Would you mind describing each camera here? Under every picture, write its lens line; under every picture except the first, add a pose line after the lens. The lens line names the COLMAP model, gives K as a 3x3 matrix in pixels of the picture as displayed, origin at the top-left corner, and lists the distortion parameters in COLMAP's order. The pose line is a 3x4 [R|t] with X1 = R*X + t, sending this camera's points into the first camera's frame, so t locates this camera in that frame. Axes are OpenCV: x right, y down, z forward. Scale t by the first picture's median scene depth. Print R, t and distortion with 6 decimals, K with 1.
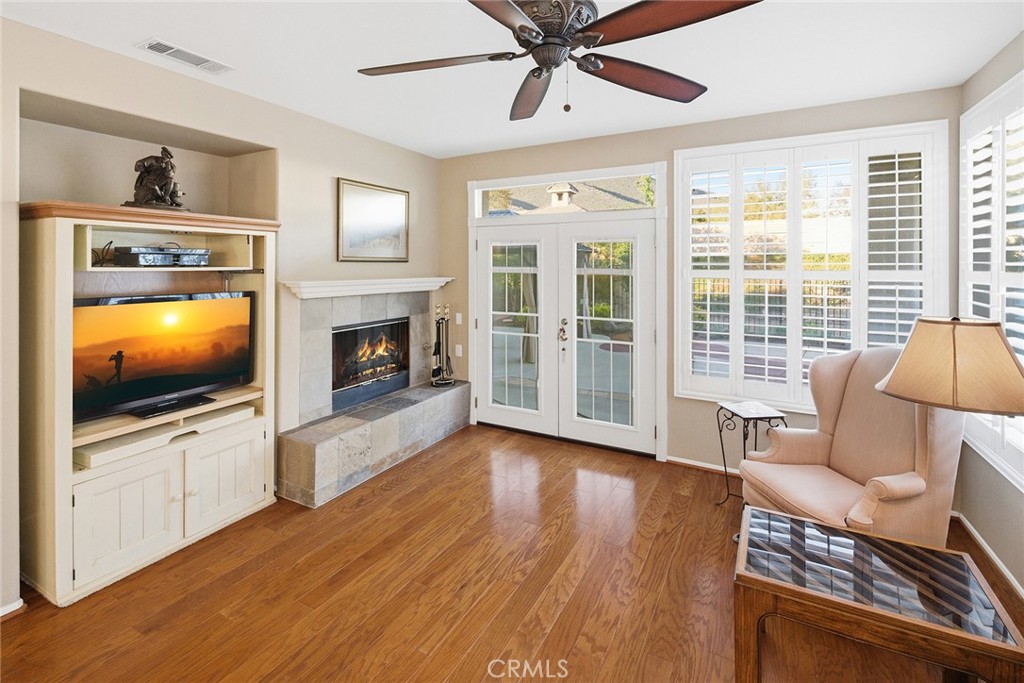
lens RADIAL K [[466.3, 0, 519.2], [0, 466.3, 264.6], [0, 0, 1]] dist [0.002124, -0.001661]
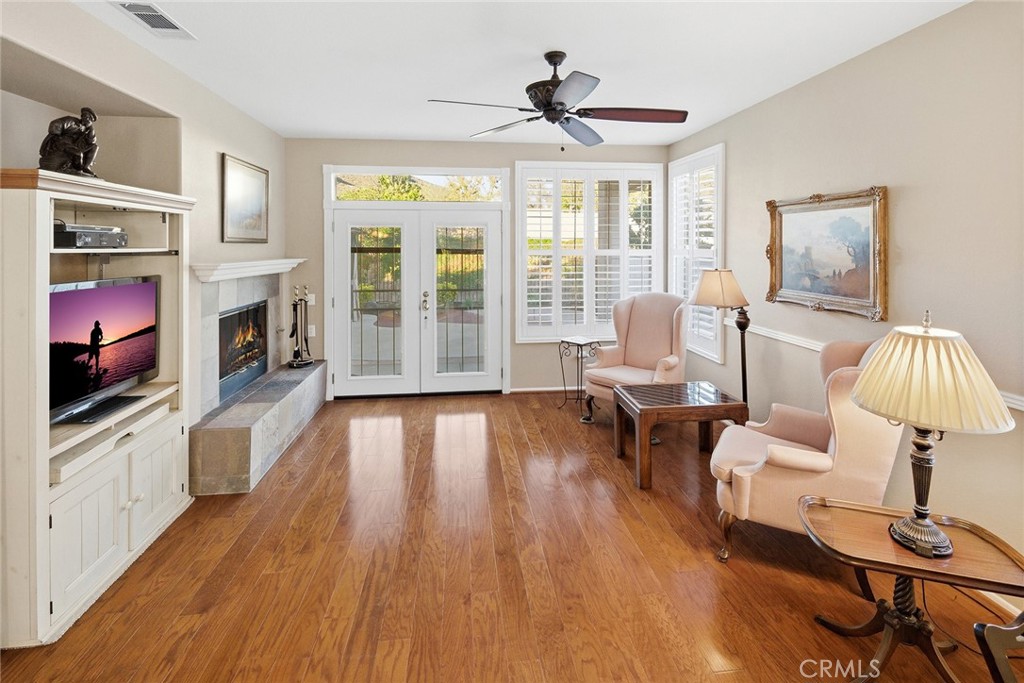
lens RADIAL K [[466.3, 0, 525.4], [0, 466.3, 250.9], [0, 0, 1]] dist [0.002124, -0.001661]
pose [[0.814137, -0.007057, 0.580630, -0.415471], [0.001529, 0.999949, 0.010010, 0.001420], [-0.580670, -0.007261, 0.814106, -0.109820]]
